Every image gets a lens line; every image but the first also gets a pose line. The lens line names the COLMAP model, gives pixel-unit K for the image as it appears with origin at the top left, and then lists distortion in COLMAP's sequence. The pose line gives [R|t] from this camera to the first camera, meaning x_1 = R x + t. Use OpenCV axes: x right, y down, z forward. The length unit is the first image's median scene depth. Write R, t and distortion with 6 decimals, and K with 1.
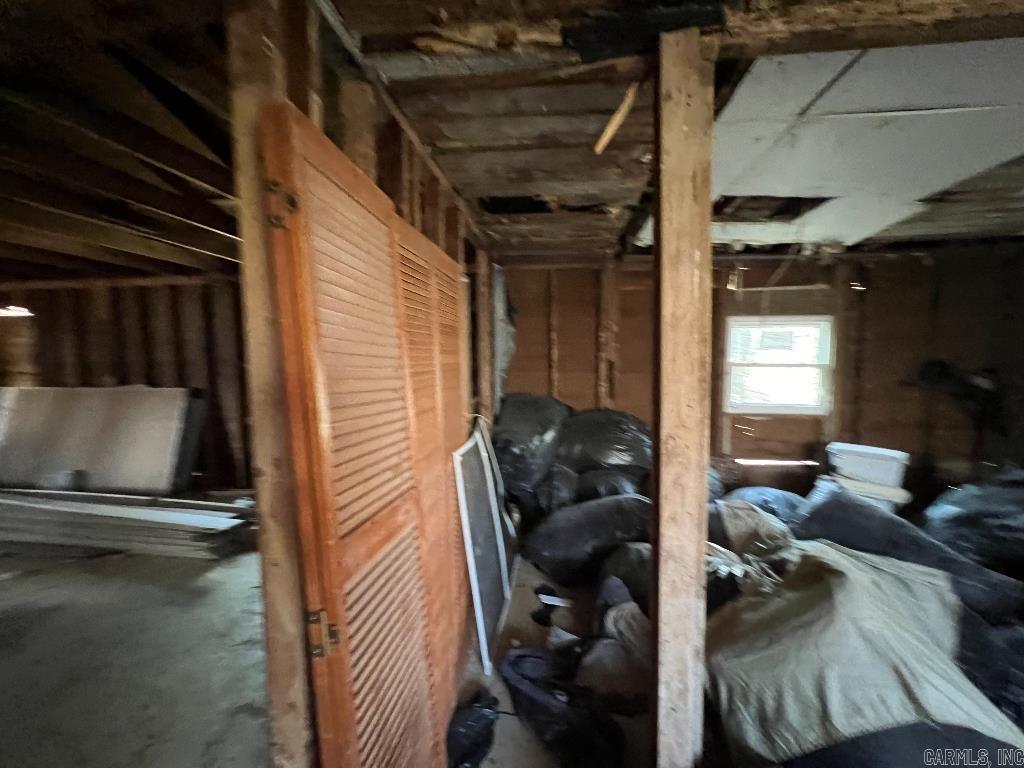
lens RADIAL K [[410.7, 0, 518.9], [0, 410.7, 385.1], [0, 0, 1]] dist [0.000923, -0.000197]
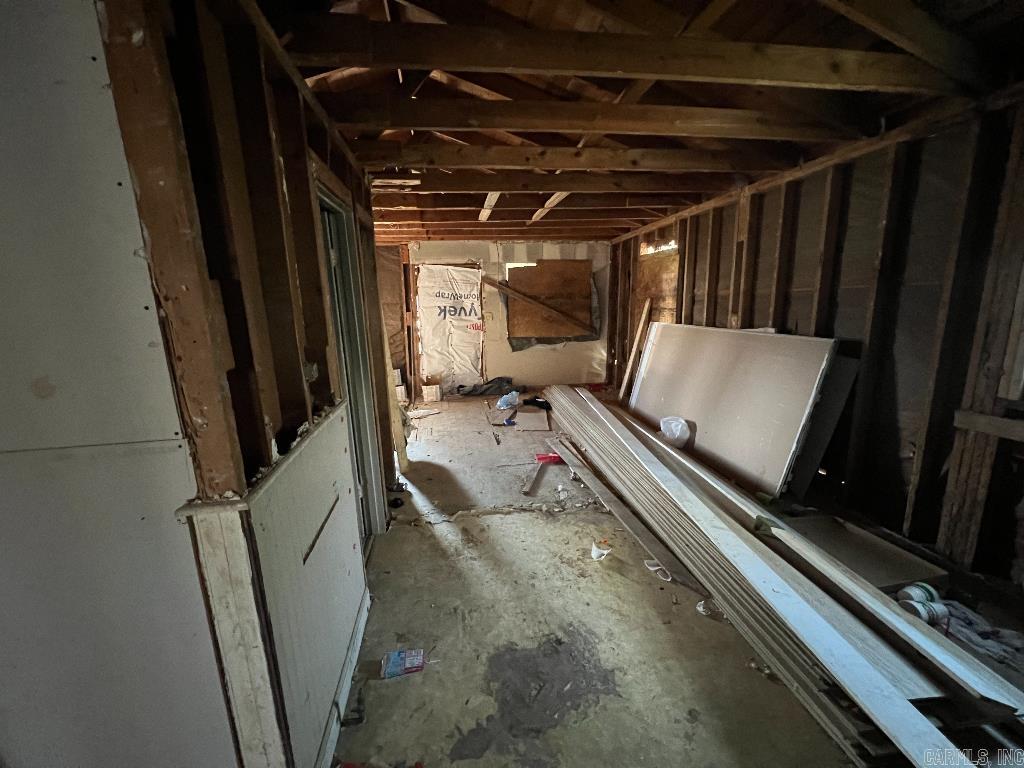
lens RADIAL K [[409.1, 0, 514.3], [0, 409.1, 382.4], [0, 0, 1]] dist [-0.005153, 0.000846]
pose [[0.288202, 0.187662, -0.939001, -0.380377], [-0.050101, 0.982221, 0.180922, -0.015907], [0.956258, -0.005097, 0.292480, 0.385777]]
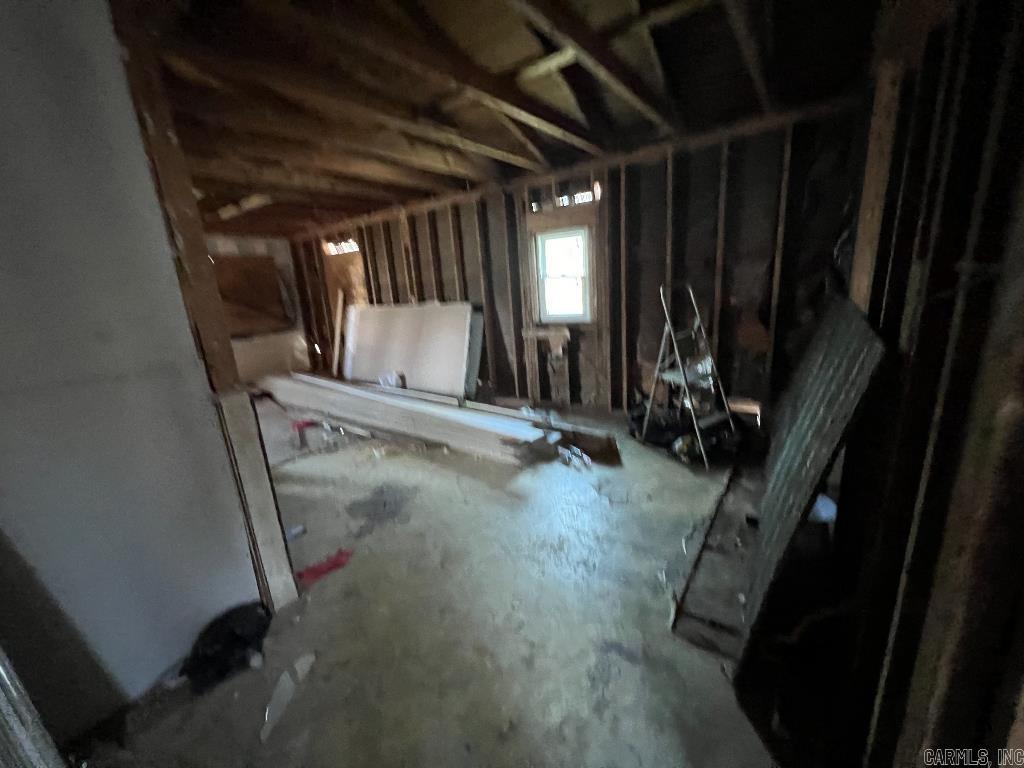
lens RADIAL K [[409.1, 0, 511.0], [0, 409.1, 383.6], [0, 0, 1]] dist [-0.005153, 0.000846]
pose [[0.880621, 0.063877, -0.469496, -0.202760], [0.028813, 0.981818, 0.187625, 0.016366], [0.472944, -0.178754, 0.862769, 0.091276]]
